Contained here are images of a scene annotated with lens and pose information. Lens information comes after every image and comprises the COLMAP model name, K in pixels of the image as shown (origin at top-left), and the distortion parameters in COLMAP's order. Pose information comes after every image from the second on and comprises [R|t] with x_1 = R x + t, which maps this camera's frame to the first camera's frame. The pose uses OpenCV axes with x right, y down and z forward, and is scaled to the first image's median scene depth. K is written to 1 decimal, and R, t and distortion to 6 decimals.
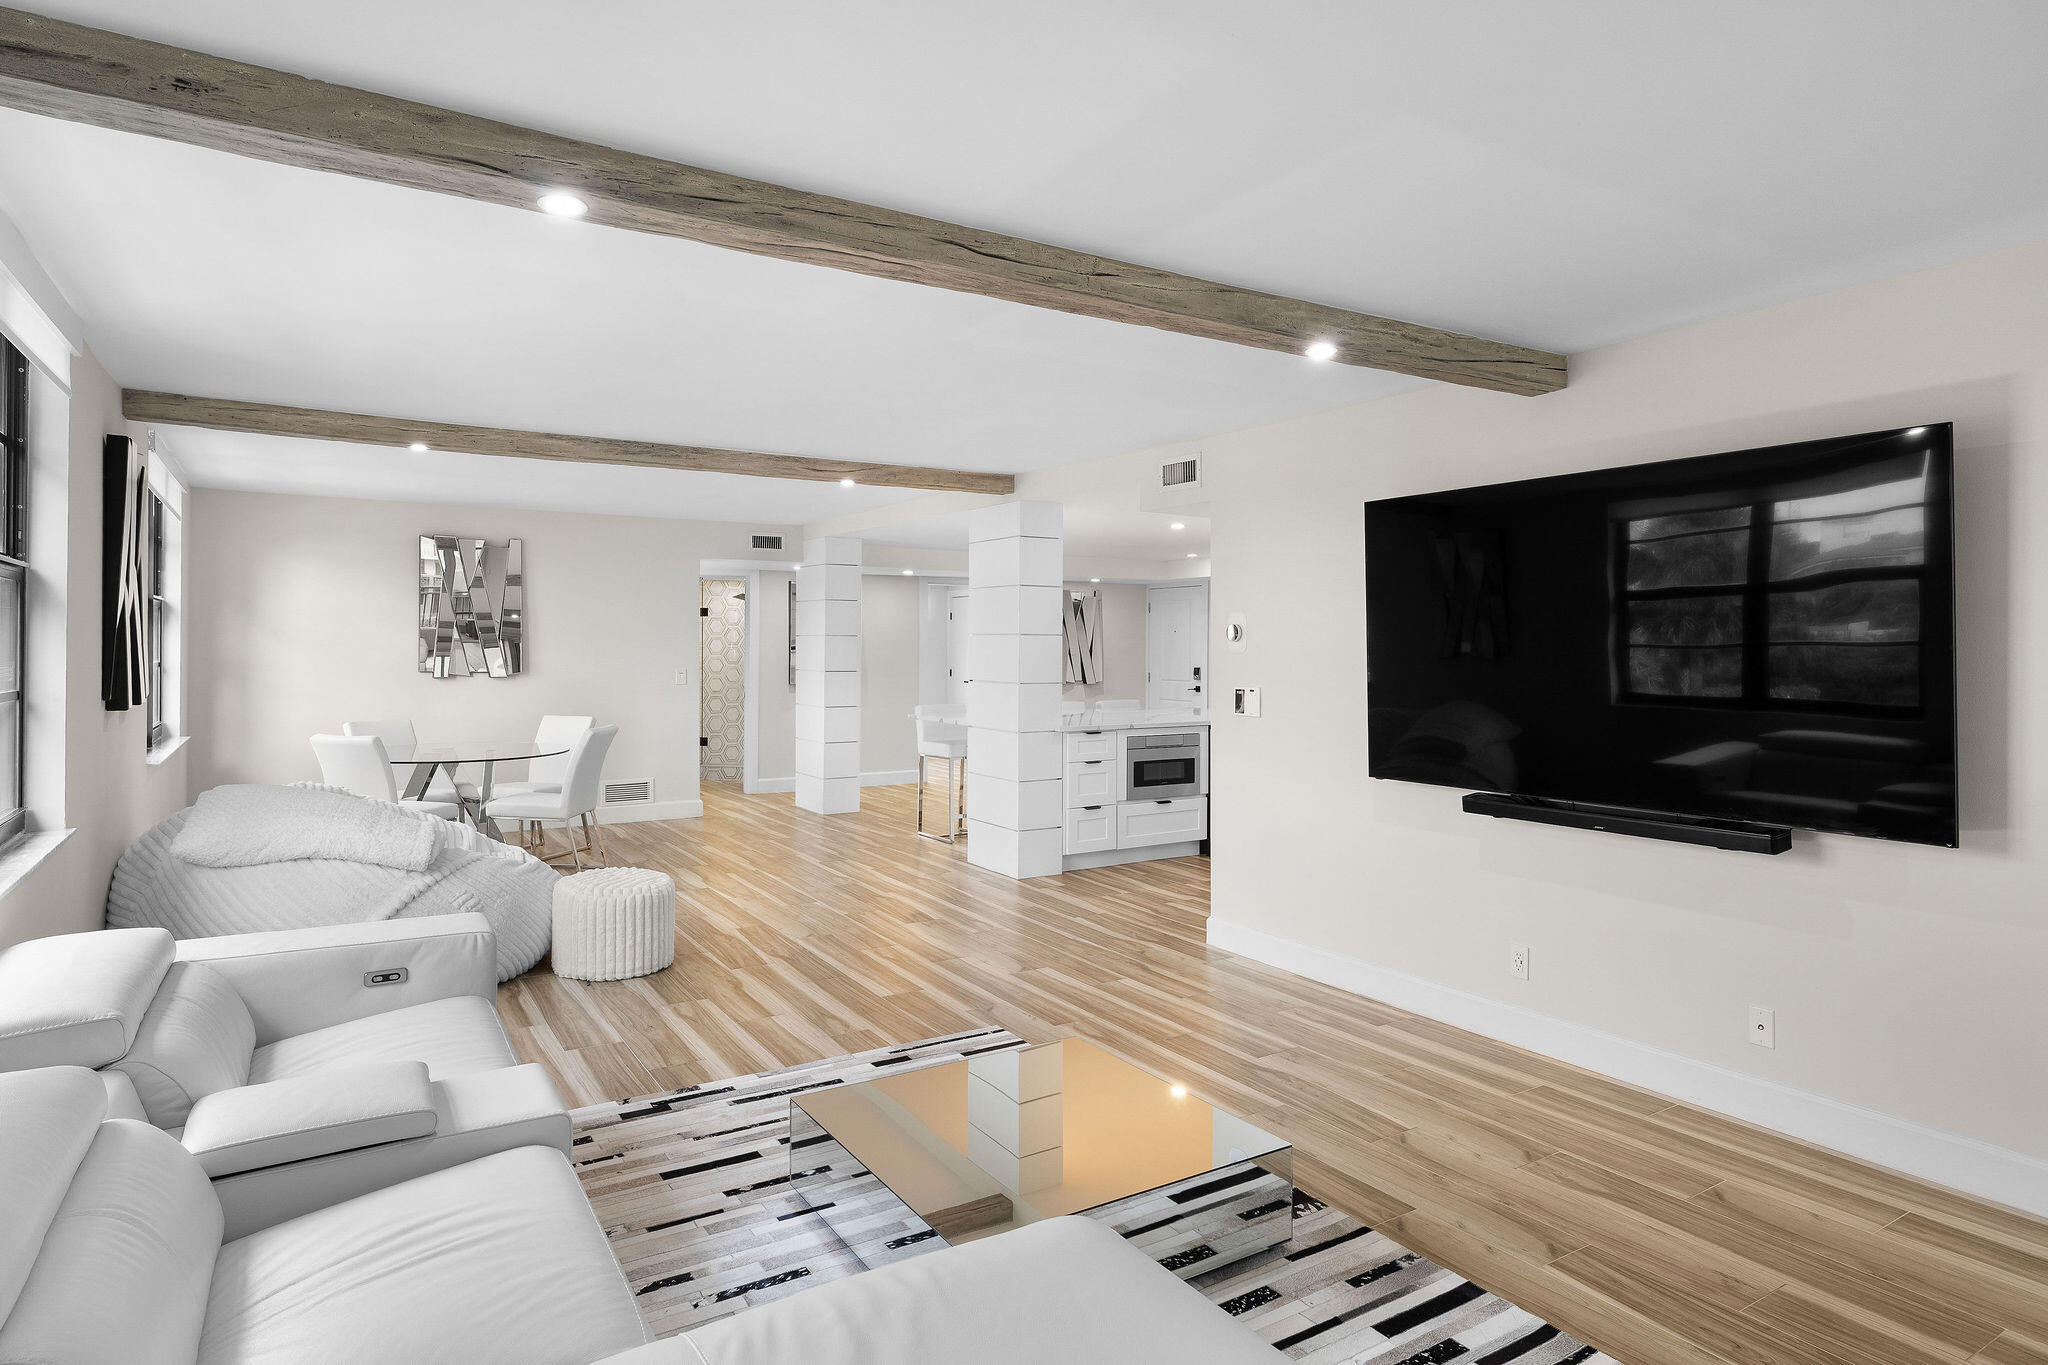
lens RADIAL K [[1145.1, 0, 1012.8], [0, 1145.1, 632.8], [0, 0, 1]] dist [0.006859, -0.009954]
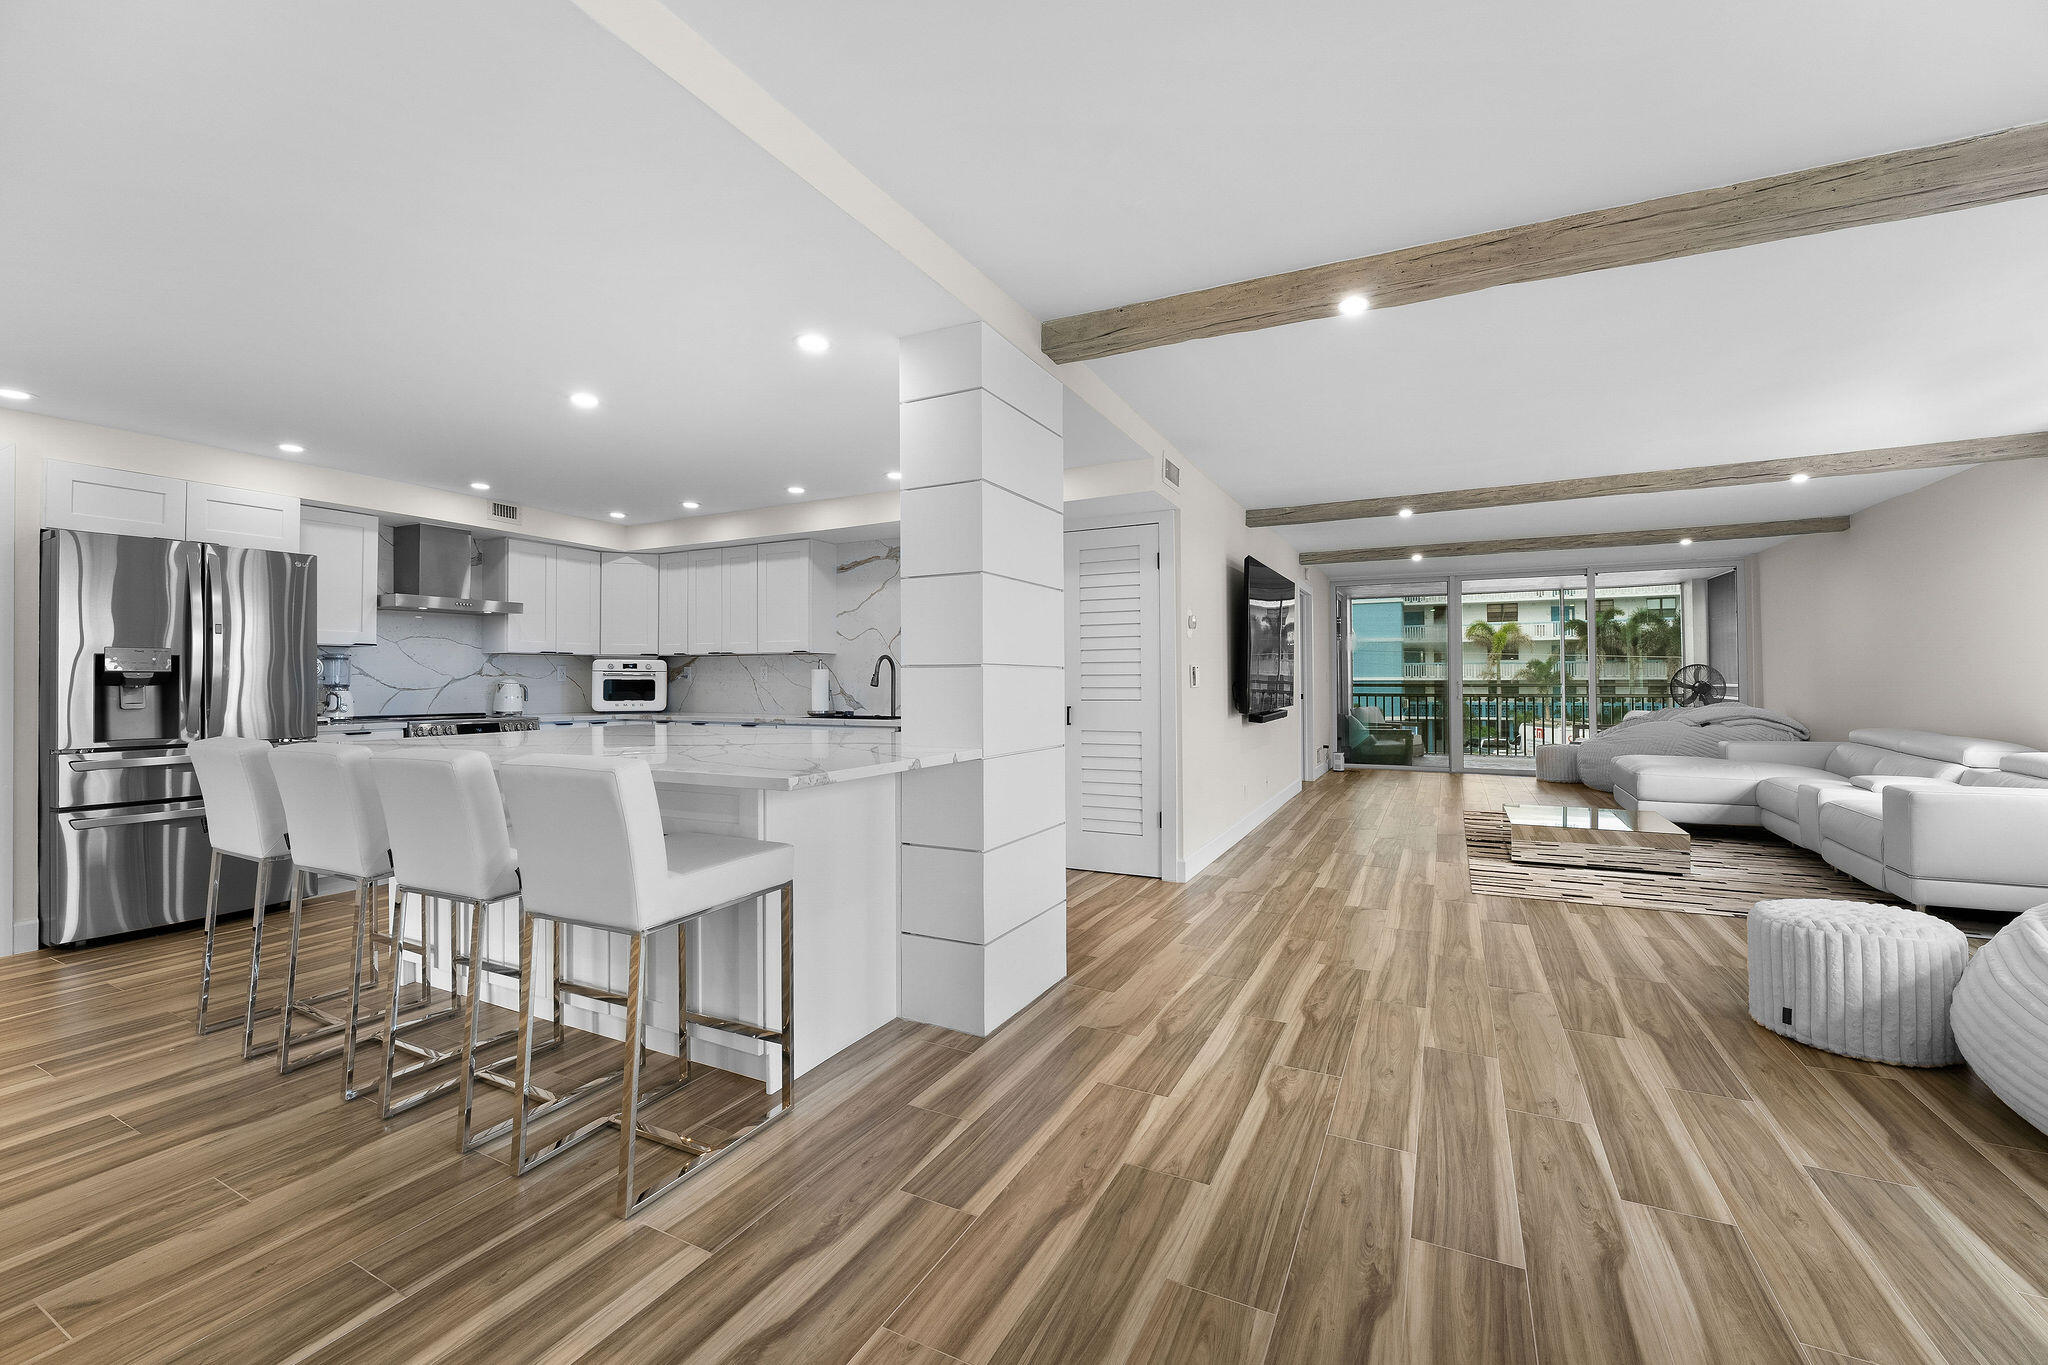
lens RADIAL K [[830.0, 0, 1025.9], [0, 830.0, 673.6], [0, 0, 1]] dist [-0.022995, 0.002790]
pose [[-0.522415, 0.006475, 0.852667, -0.312789], [-0.006820, 0.999907, -0.011771, 0.043921], [-0.852664, -0.011965, -0.522323, 1.046394]]
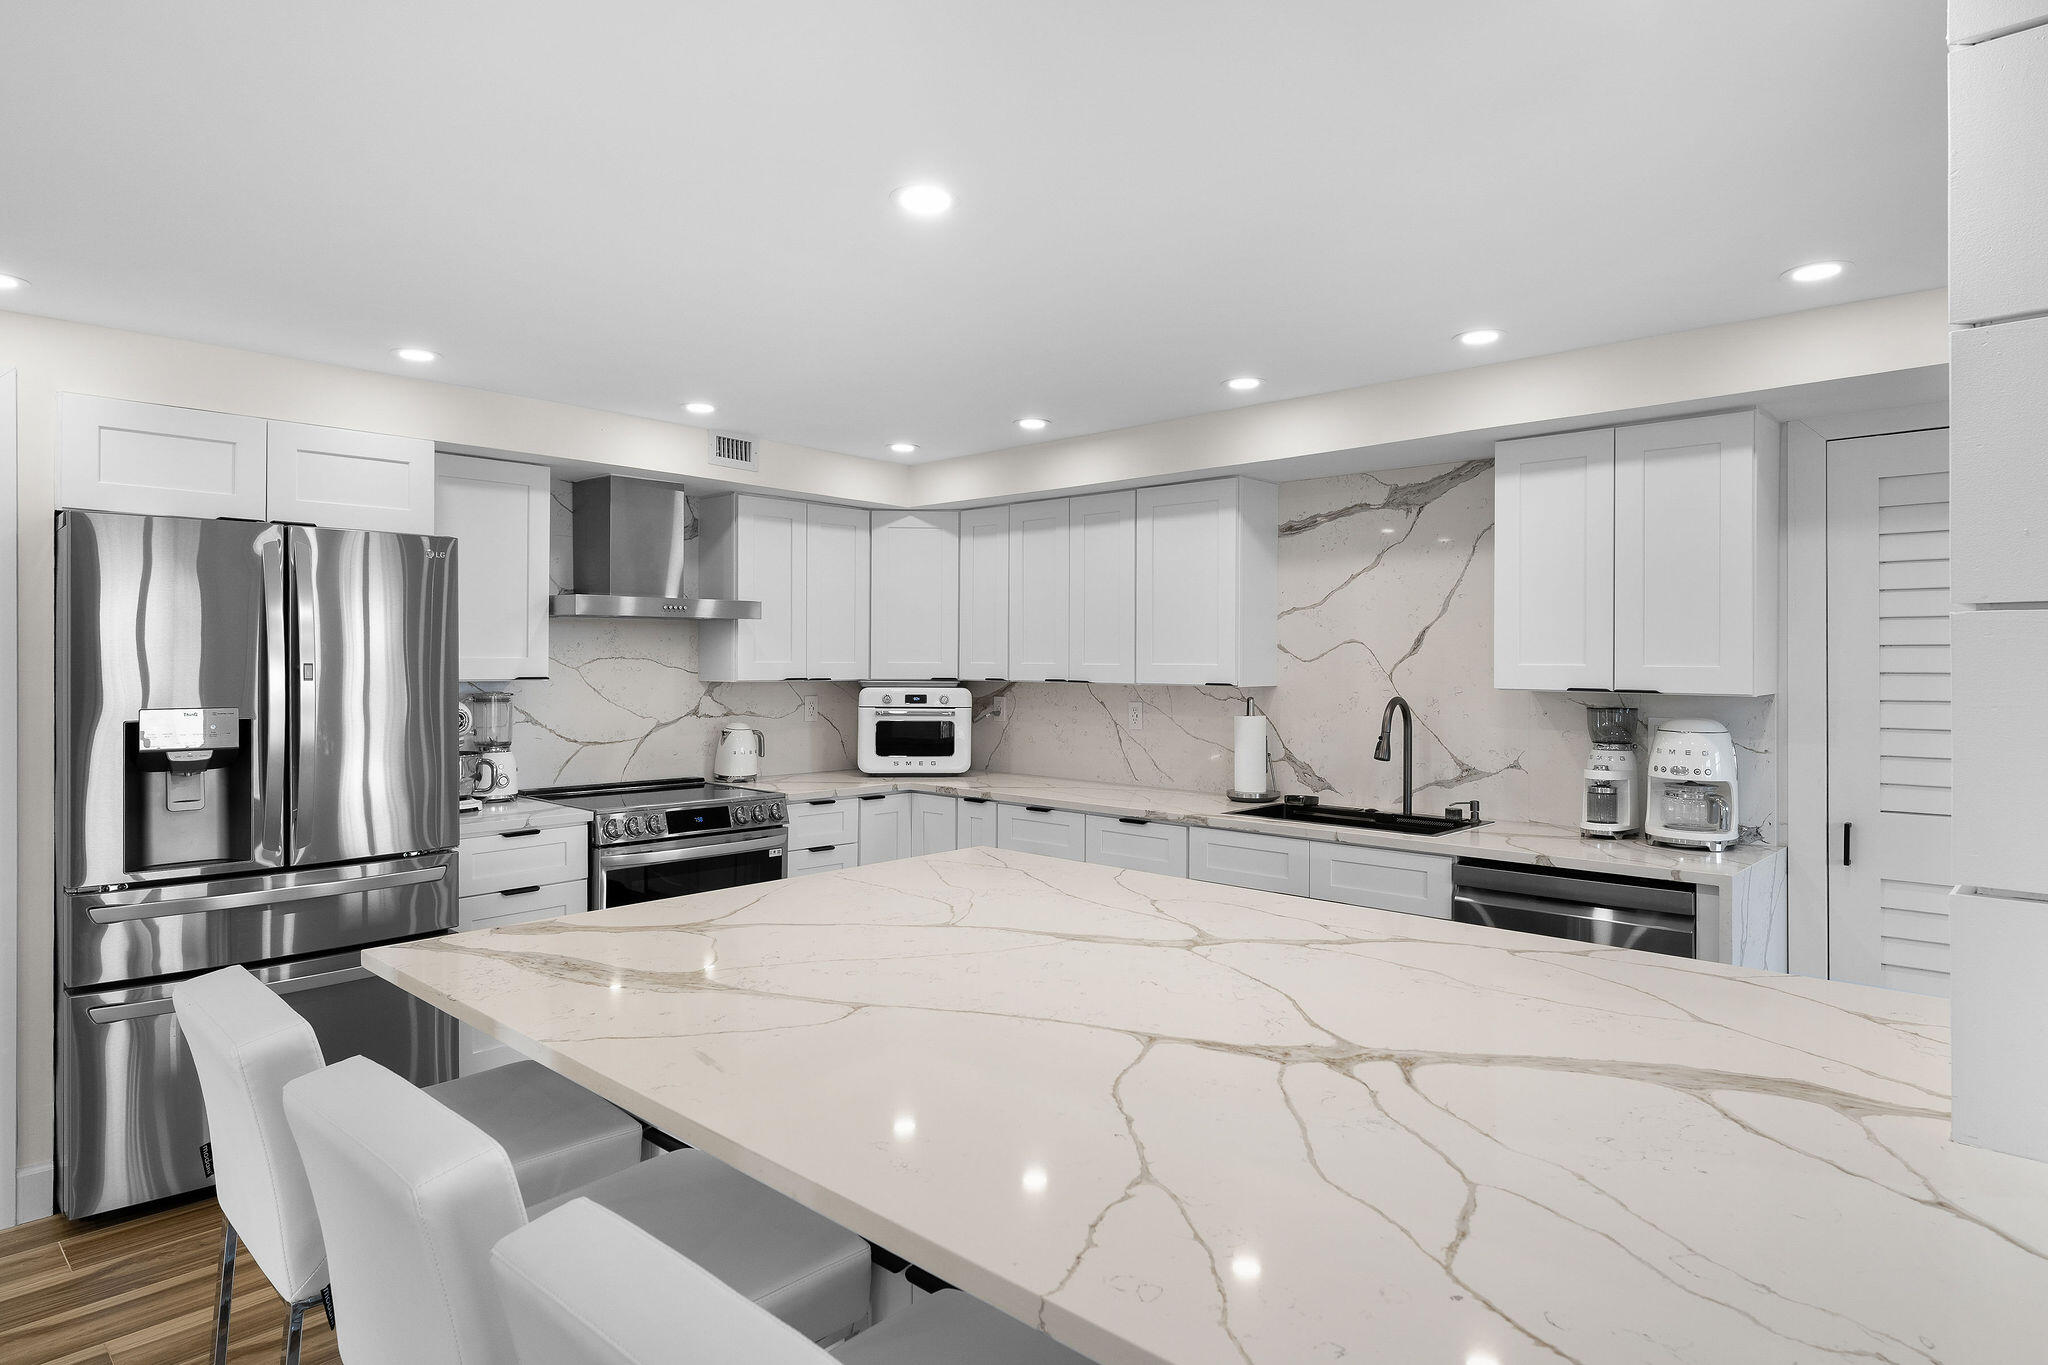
lens RADIAL K [[1145.1, 0, 1026.7], [0, 1145.1, 664.8], [0, 0, 1]] dist [0.006859, -0.009954]
pose [[-0.261257, -0.006587, 0.965247, -0.109635], [-0.012610, 0.999915, 0.003411, 0.010061], [-0.965187, -0.011280, -0.261318, 1.065969]]
